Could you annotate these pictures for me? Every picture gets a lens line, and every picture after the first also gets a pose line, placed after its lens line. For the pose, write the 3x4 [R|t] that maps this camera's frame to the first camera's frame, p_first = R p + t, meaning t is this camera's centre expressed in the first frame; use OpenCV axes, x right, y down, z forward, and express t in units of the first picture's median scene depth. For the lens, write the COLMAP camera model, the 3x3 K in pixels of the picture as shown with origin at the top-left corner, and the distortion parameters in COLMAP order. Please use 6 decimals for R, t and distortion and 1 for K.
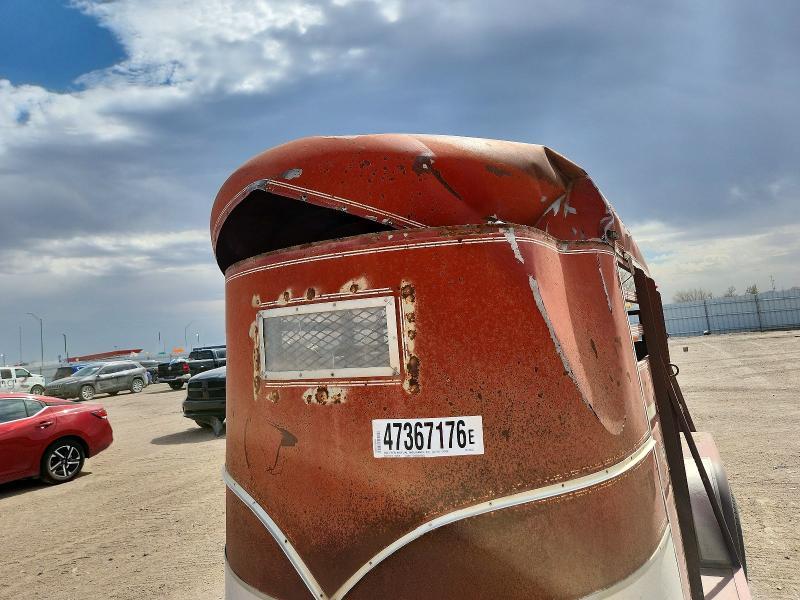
lens RADIAL K [[506.5, 0, 401.2], [0, 506.5, 293.8], [0, 0, 1]] dist [0.066037, -0.012726]
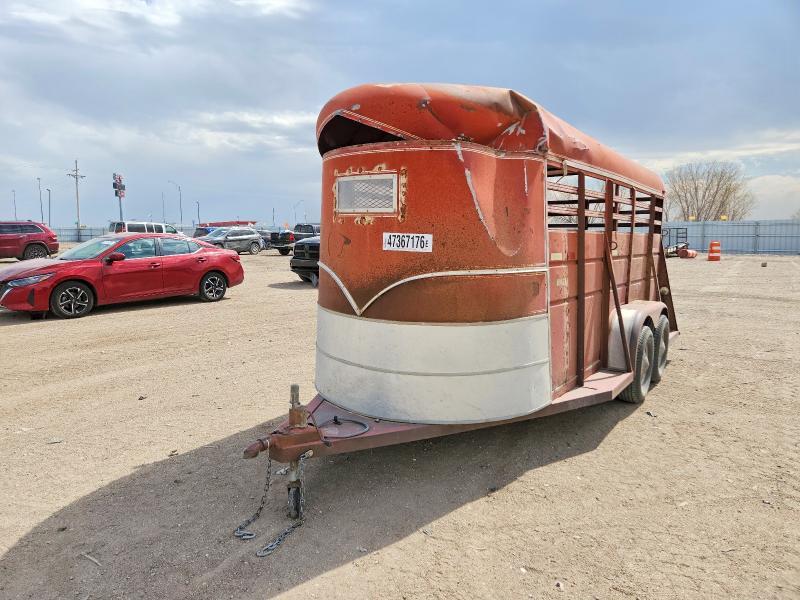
lens RADIAL K [[506.5, 0, 397.8], [0, 506.5, 303.6], [0, 0, 1]] dist [0.066037, -0.012726]
pose [[0.978014, 0.118020, -0.171931, 0.373914], [-0.077820, 0.971440, 0.224160, 0.048771], [0.193476, -0.205852, 0.959266, -1.019806]]
